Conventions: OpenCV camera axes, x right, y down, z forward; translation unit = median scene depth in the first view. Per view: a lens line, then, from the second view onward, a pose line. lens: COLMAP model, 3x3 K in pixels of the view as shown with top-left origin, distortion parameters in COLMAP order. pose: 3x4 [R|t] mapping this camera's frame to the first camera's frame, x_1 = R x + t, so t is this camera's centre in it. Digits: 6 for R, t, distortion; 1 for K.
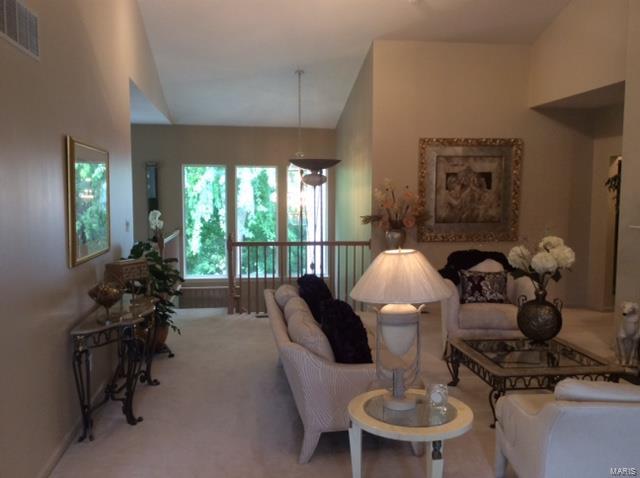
lens RADIAL K [[578.1, 0, 322.5], [0, 578.1, 244.5], [0, 0, 1]] dist [0.102650, -0.162416]
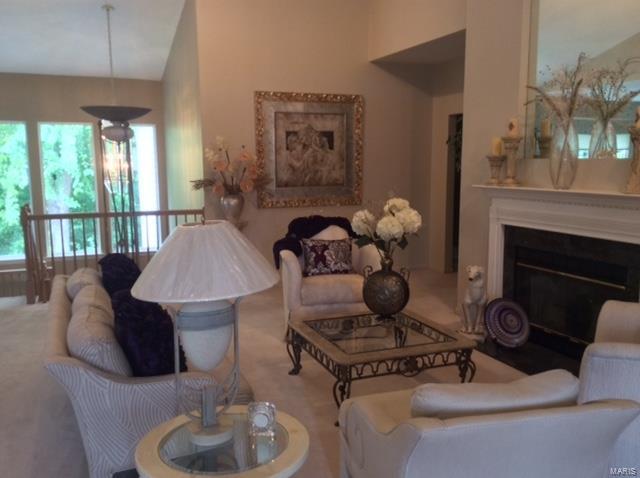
lens RADIAL K [[578.1, 0, 325.7], [0, 578.1, 242.0], [0, 0, 1]] dist [0.102650, -0.162416]
pose [[0.966415, -0.044242, 0.253148, 0.045977], [0.030604, 0.997873, 0.057565, -0.001314], [-0.255156, -0.047884, 0.965713, 0.130641]]
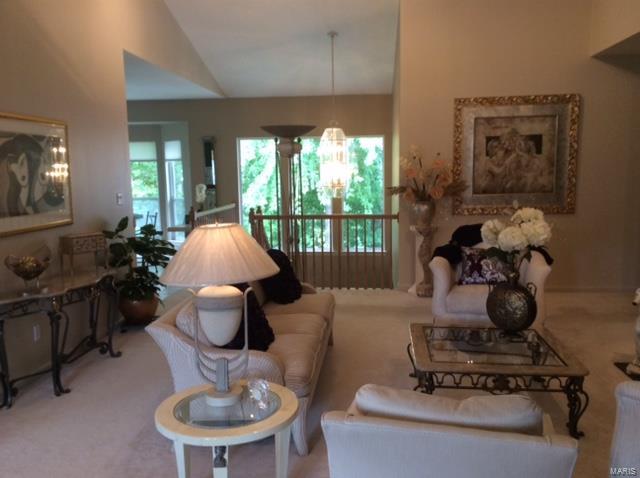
lens RADIAL K [[578.1, 0, 320.4], [0, 578.1, 242.9], [0, 0, 1]] dist [0.102650, -0.162416]
pose [[0.971462, 0.011499, -0.236915, 0.229922], [-0.001255, 0.999059, 0.043342, 0.000104], [0.237191, -0.041808, 0.970563, 0.090710]]
